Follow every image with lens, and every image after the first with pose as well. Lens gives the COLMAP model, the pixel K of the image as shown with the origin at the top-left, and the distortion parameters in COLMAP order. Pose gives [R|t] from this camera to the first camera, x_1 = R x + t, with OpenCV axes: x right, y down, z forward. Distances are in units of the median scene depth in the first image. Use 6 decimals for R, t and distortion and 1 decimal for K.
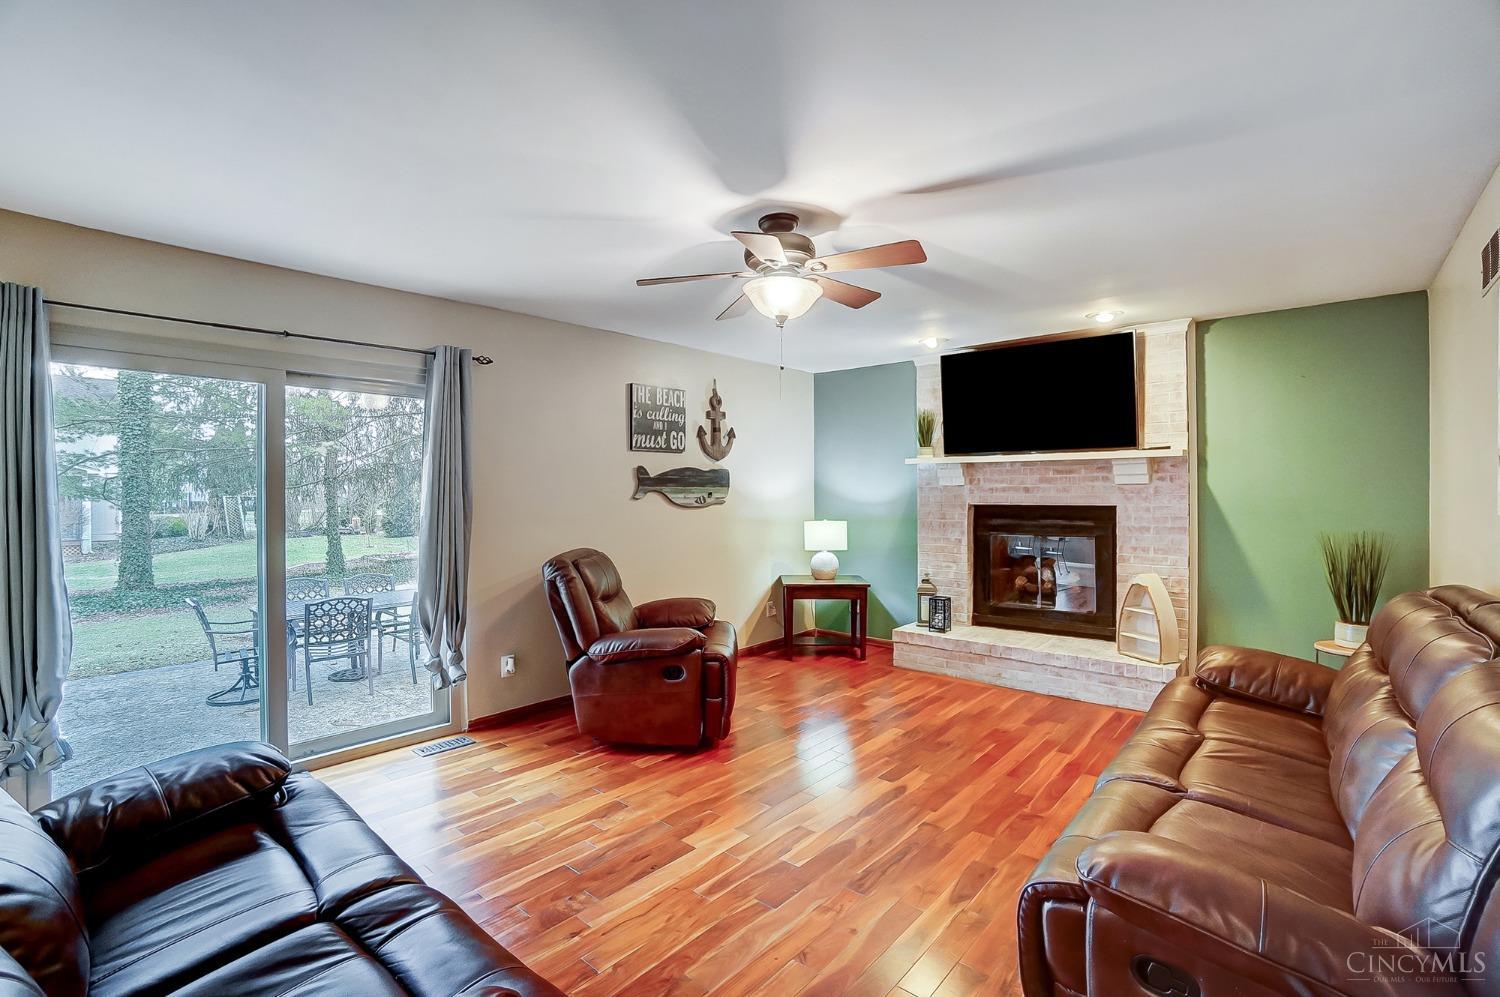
lens RADIAL K [[665.9, 0, 740.5], [0, 665.9, 495.2], [0, 0, 1]] dist [-0.061223, 0.022663]
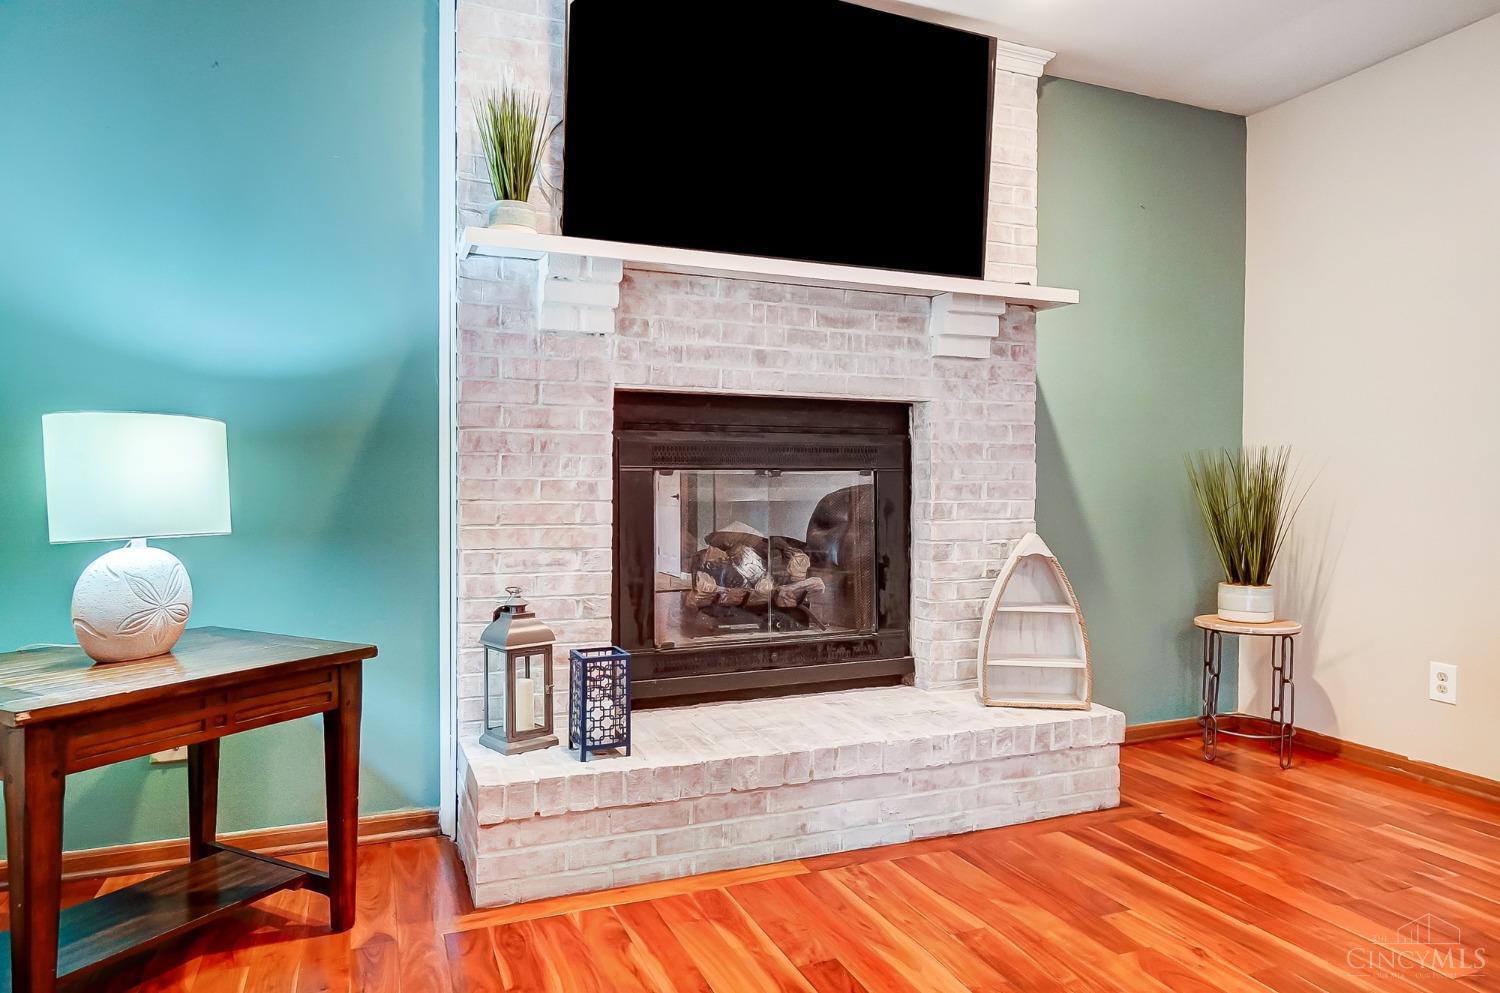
lens RADIAL K [[928.0, 0, 750.0], [0, 928.0, 496.5], [0, 0, 1]] dist [-0.006902, 0.001313]
pose [[0.444111, -0.008931, 0.895927, -0.096210], [-0.003689, 0.999924, 0.011796, 0.077074], [-0.895964, -0.008544, 0.444044, 0.800478]]
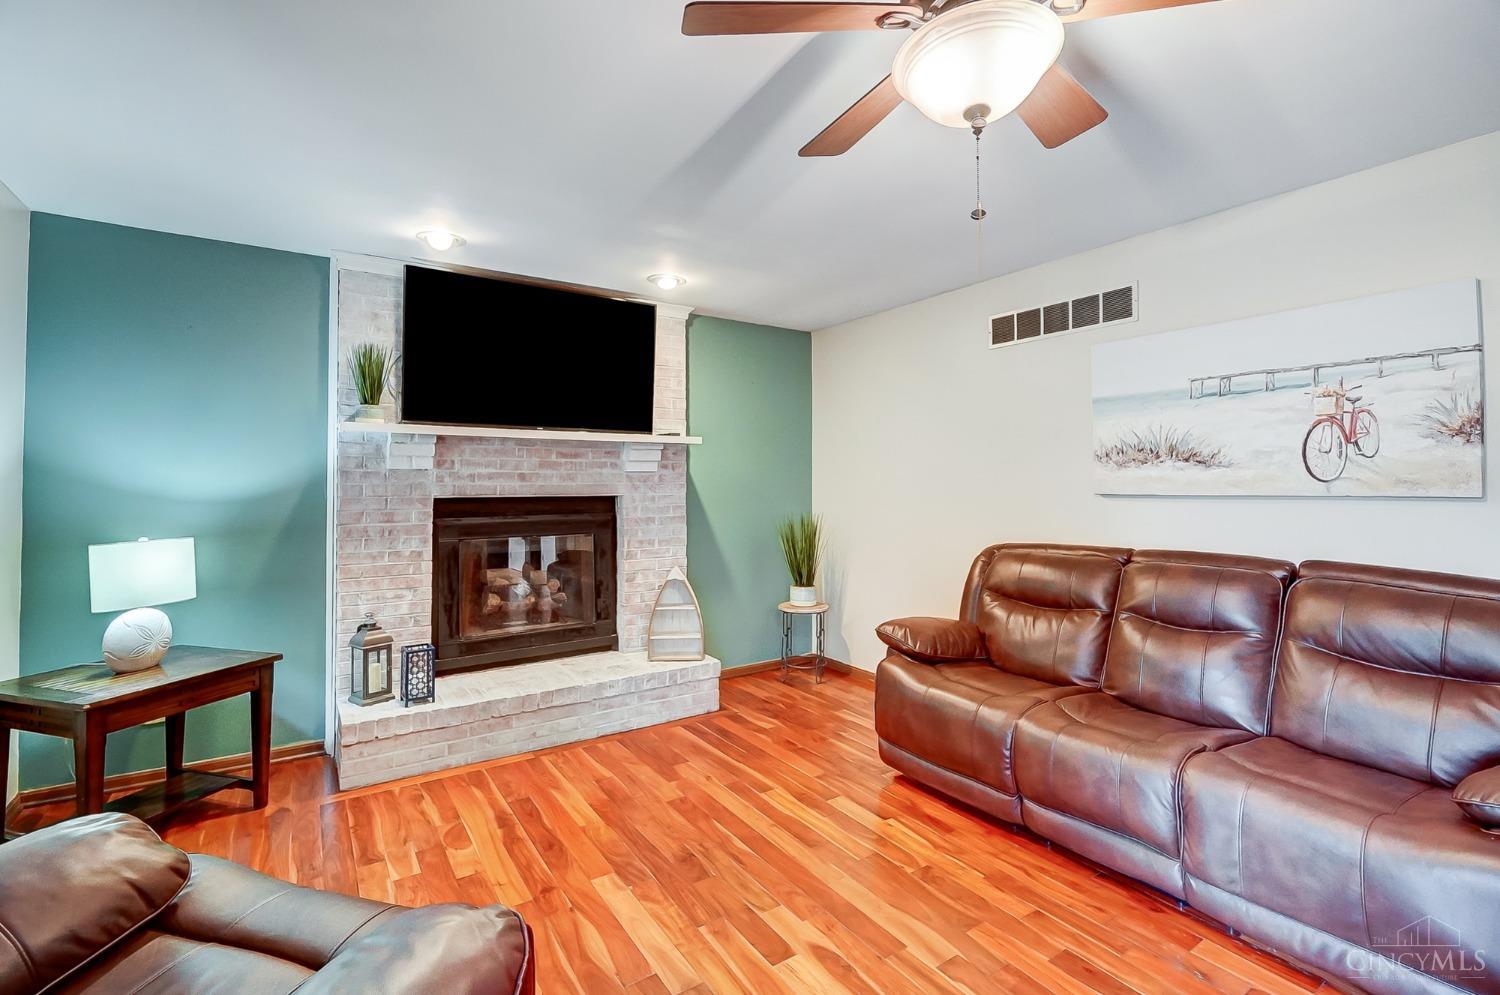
lens RADIAL K [[671.0, 0, 748.5], [0, 671.0, 468.7], [0, 0, 1]] dist [0.000136, -0.006617]
pose [[0.260135, 0.022600, 0.965308, -0.260060], [0.004331, 0.999689, -0.024572, 0.002547], [-0.965562, 0.010573, 0.259957, 0.587455]]
